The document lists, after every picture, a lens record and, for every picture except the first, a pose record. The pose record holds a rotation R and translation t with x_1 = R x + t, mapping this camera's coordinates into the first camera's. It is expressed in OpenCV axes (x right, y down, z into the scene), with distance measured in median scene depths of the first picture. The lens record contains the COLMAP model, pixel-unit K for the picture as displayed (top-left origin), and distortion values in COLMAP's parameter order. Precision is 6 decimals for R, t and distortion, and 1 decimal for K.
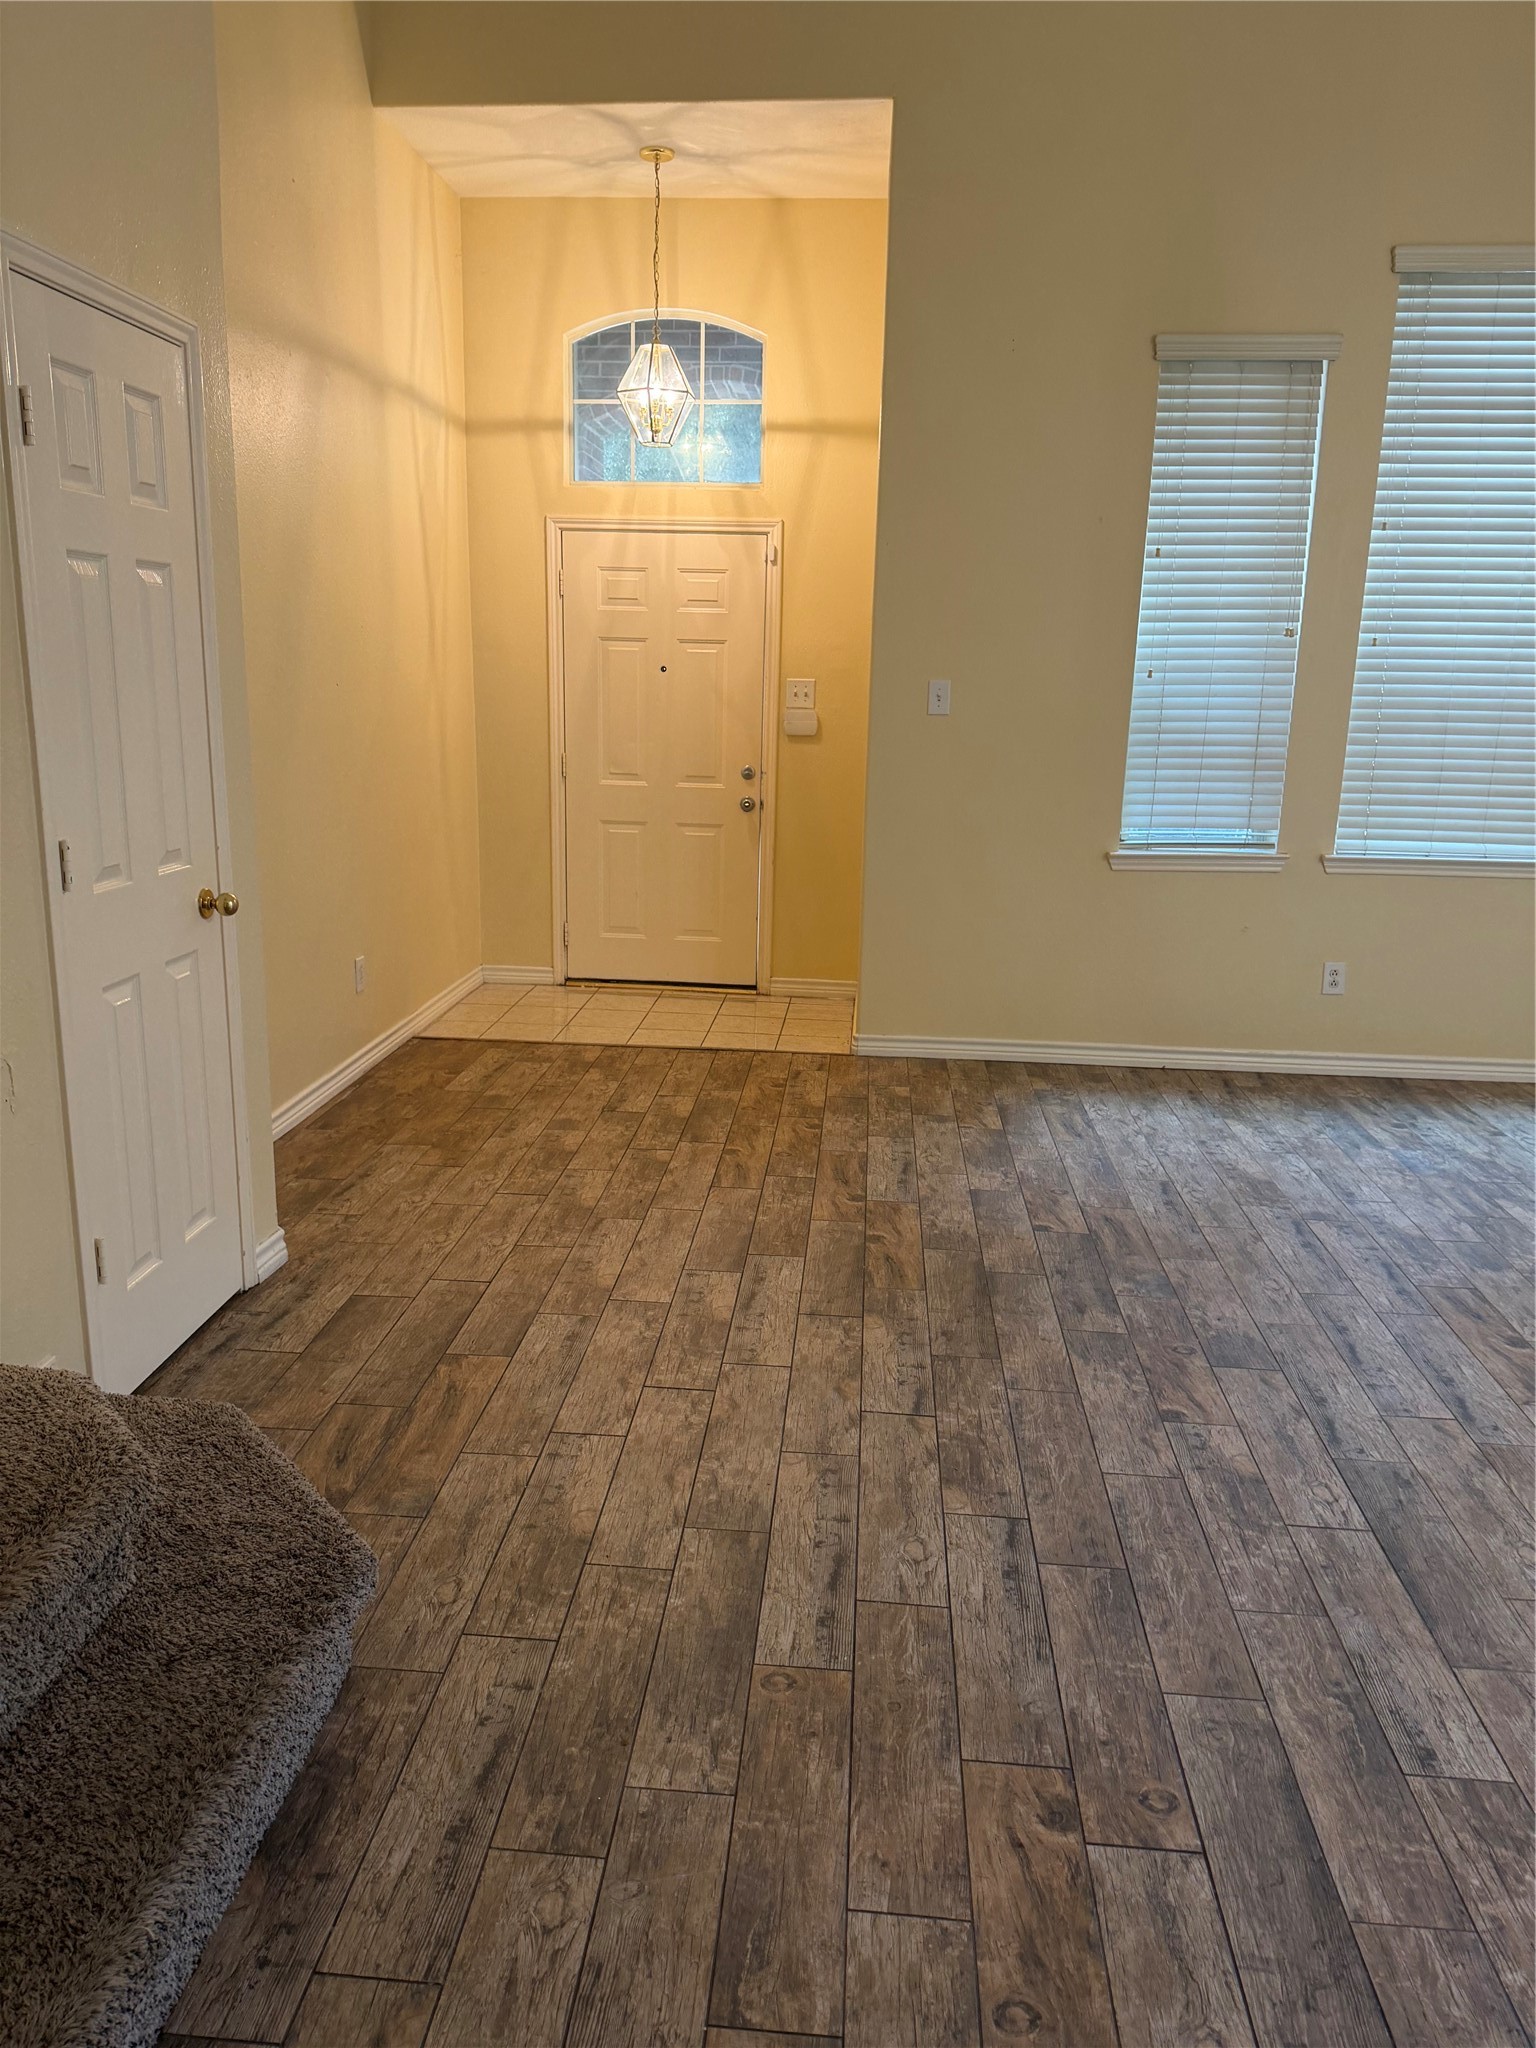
lens RADIAL K [[1450.8, 0, 770.9], [0, 1450.8, 1016.0], [0, 0, 1]] dist [0.008729, -0.018864]
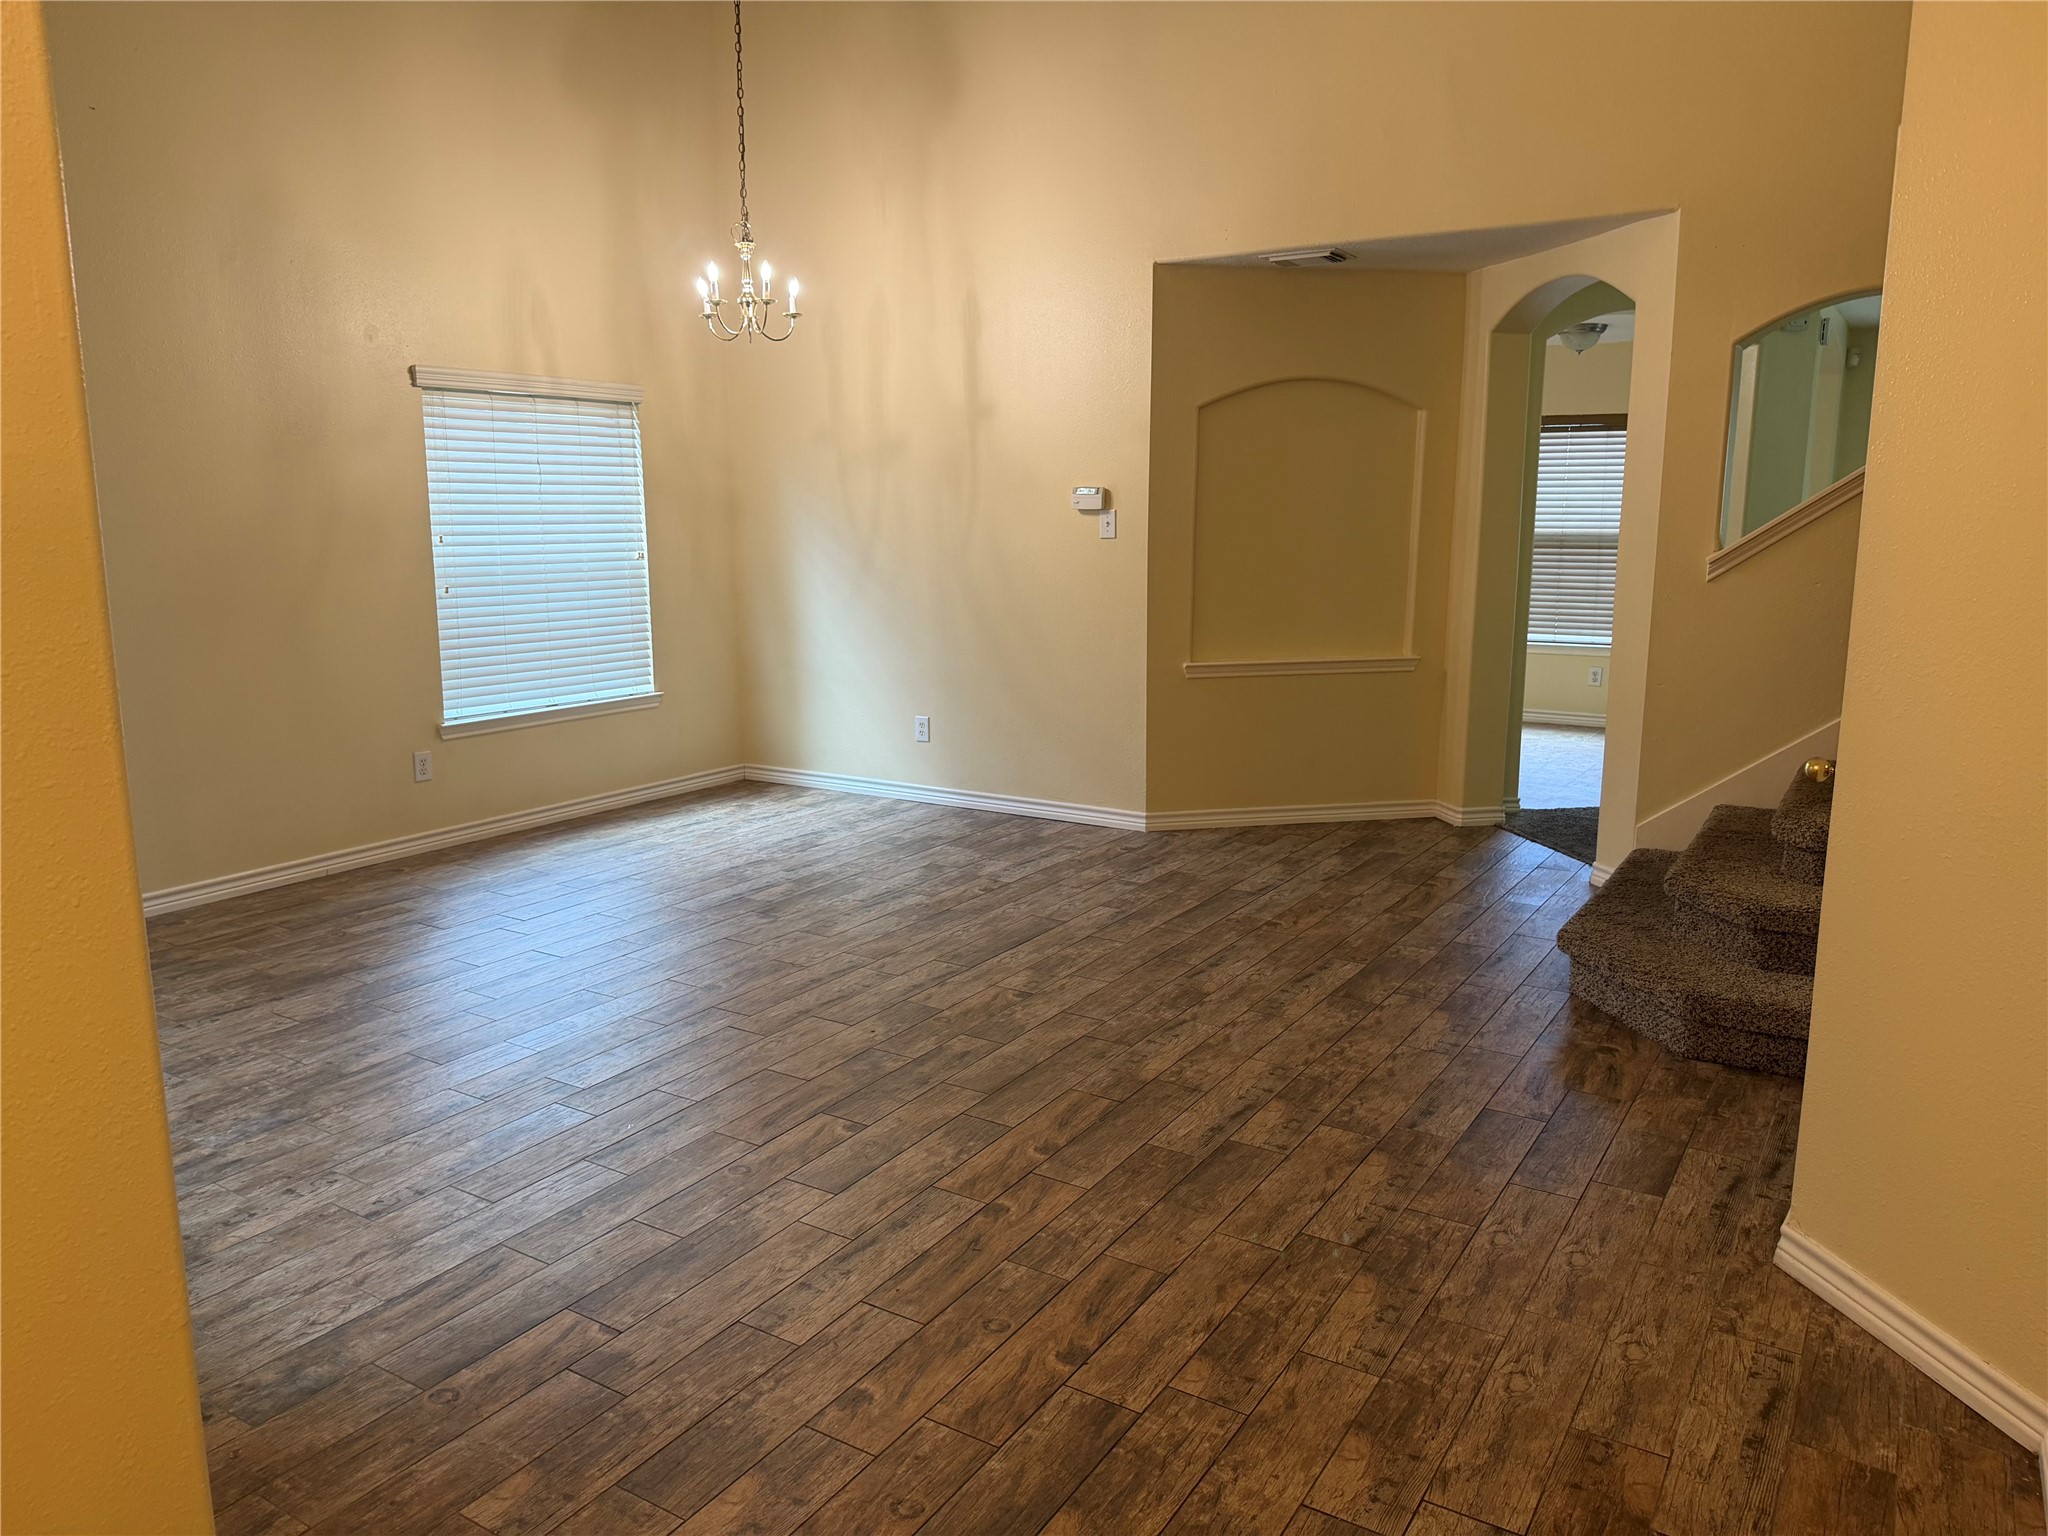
lens RADIAL K [[1450.8, 0, 1015.5], [0, 1450.8, 773.7], [0, 0, 1]] dist [0.008729, -0.018864]
pose [[-0.885294, -0.095869, 0.455042, -0.305936], [0.098770, 0.917429, 0.385445, -0.417168], [-0.454421, 0.386177, -0.802726, 1.751870]]
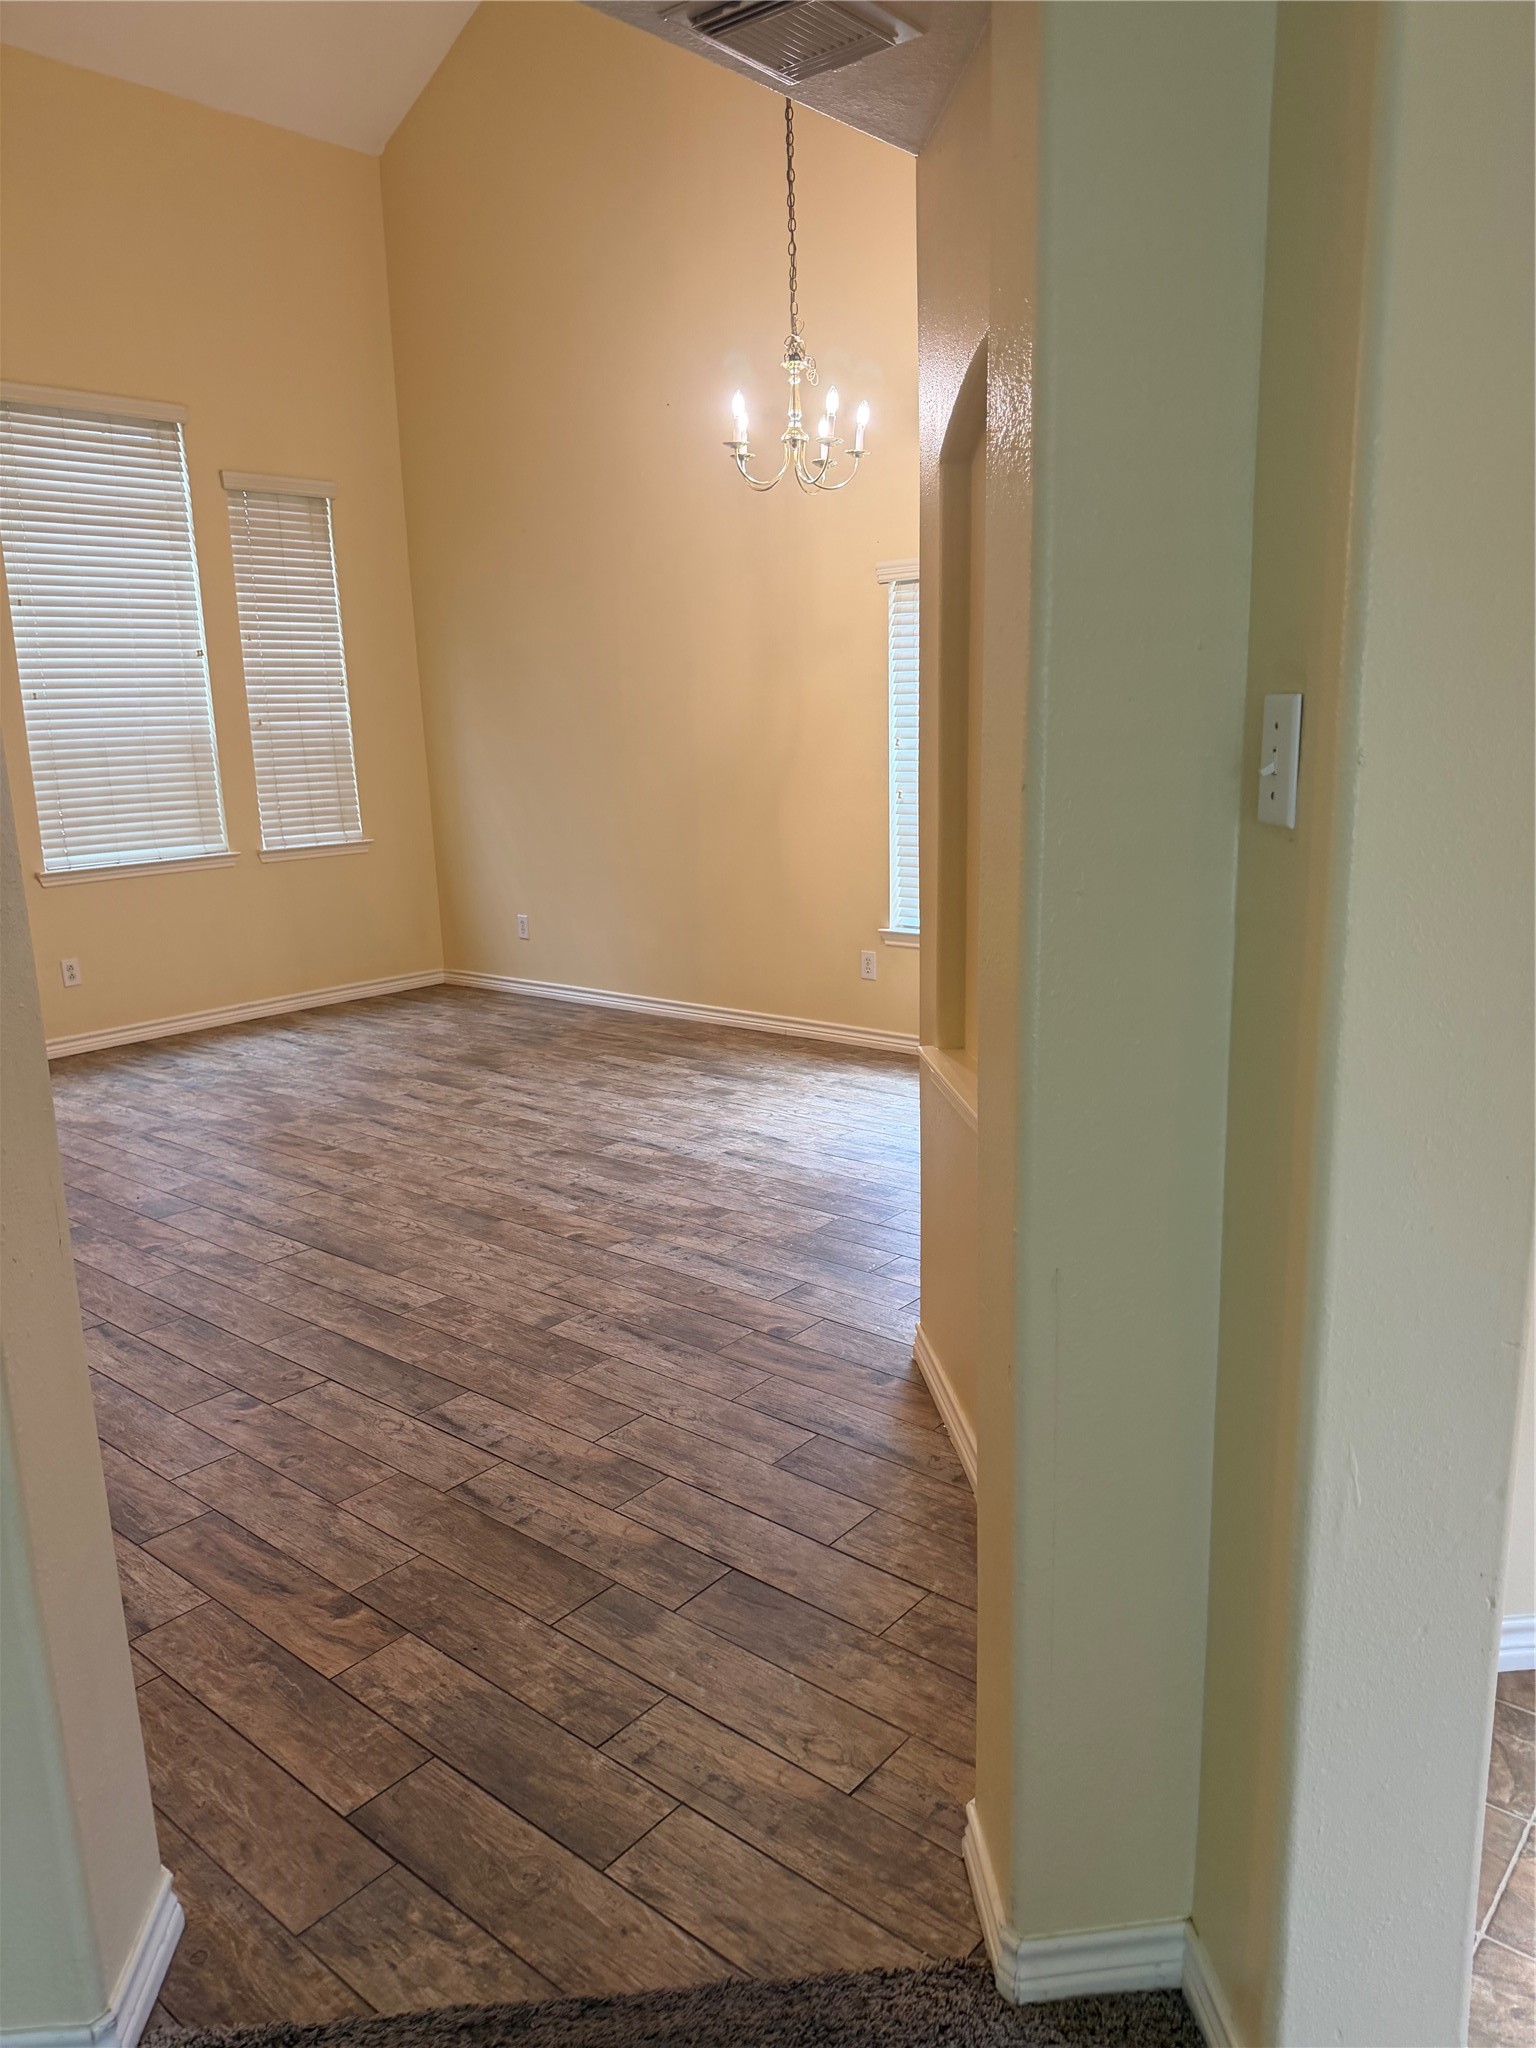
lens RADIAL K [[1450.8, 0, 781.0], [0, 1450.8, 1019.2], [0, 0, 1]] dist [0.008729, -0.018864]
pose [[0.575247, -0.207317, 0.791272, -0.363446], [0.230070, 0.969304, 0.086703, 0.066105], [-0.784958, 0.132172, 0.605286, -0.291978]]
